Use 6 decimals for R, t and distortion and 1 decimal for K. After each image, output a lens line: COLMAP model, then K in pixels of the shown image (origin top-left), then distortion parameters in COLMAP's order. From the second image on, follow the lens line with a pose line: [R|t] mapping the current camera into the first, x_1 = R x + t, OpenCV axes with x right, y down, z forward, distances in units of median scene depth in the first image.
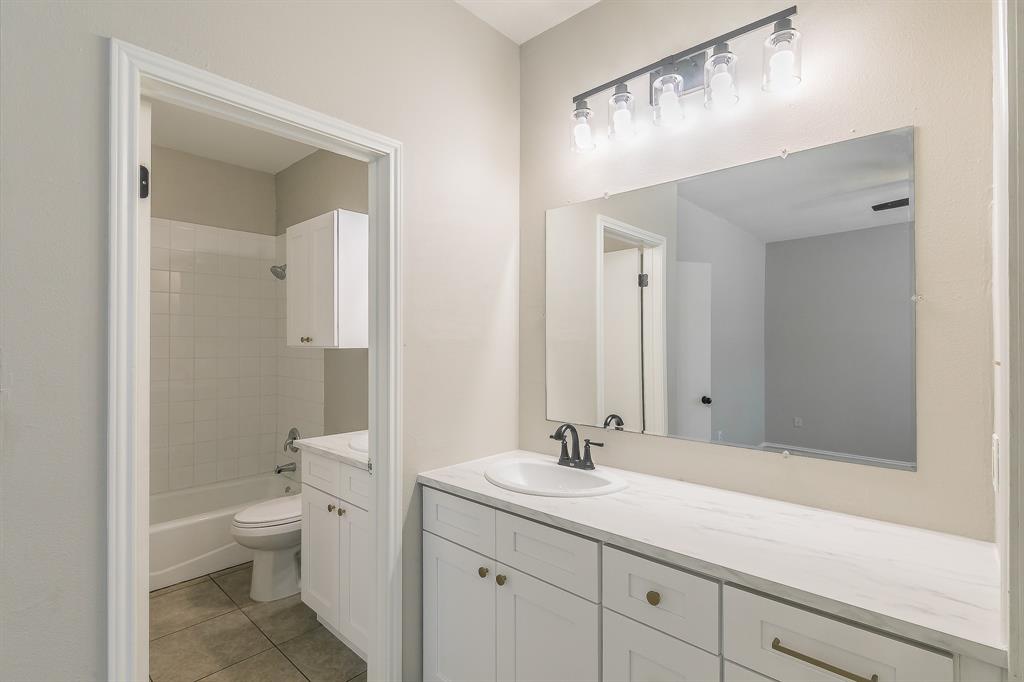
lens RADIAL K [[488.7, 0, 510.7], [0, 488.7, 340.4], [0, 0, 1]] dist [-0.016489, 0.000299]
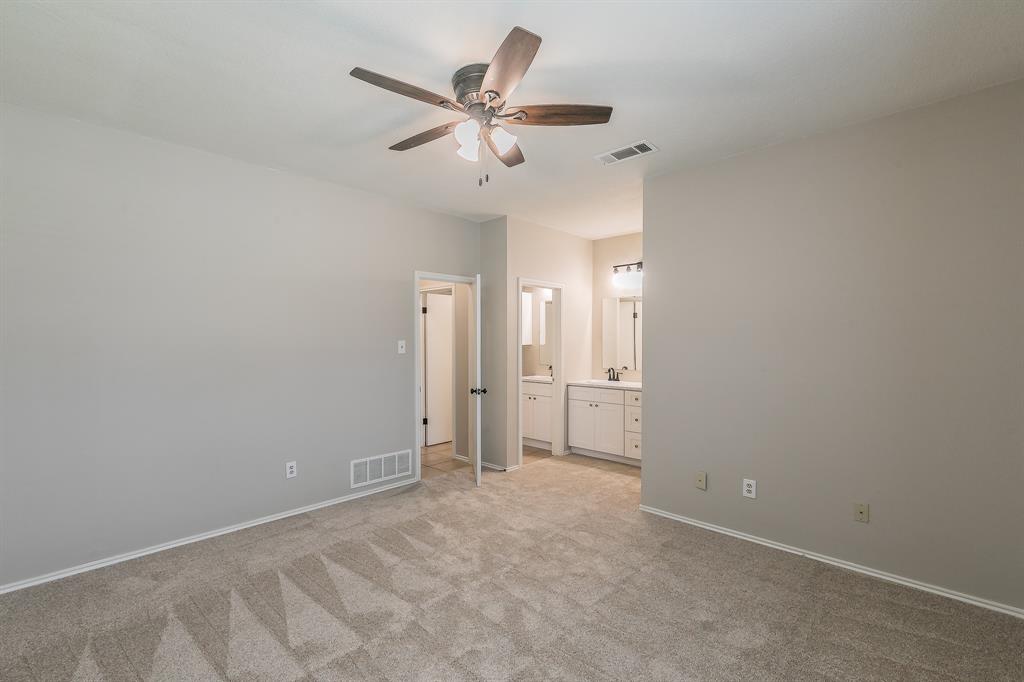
lens RADIAL K [[441.4, 0, 516.4], [0, 441.4, 340.9], [0, 0, 1]] dist [-0.000445, 0.000019]
pose [[0.999995, 0.002970, -0.000932, -0.505389], [-0.002966, 0.999989, 0.003559, -0.017786], [0.000942, -0.003556, 0.999993, -1.911182]]
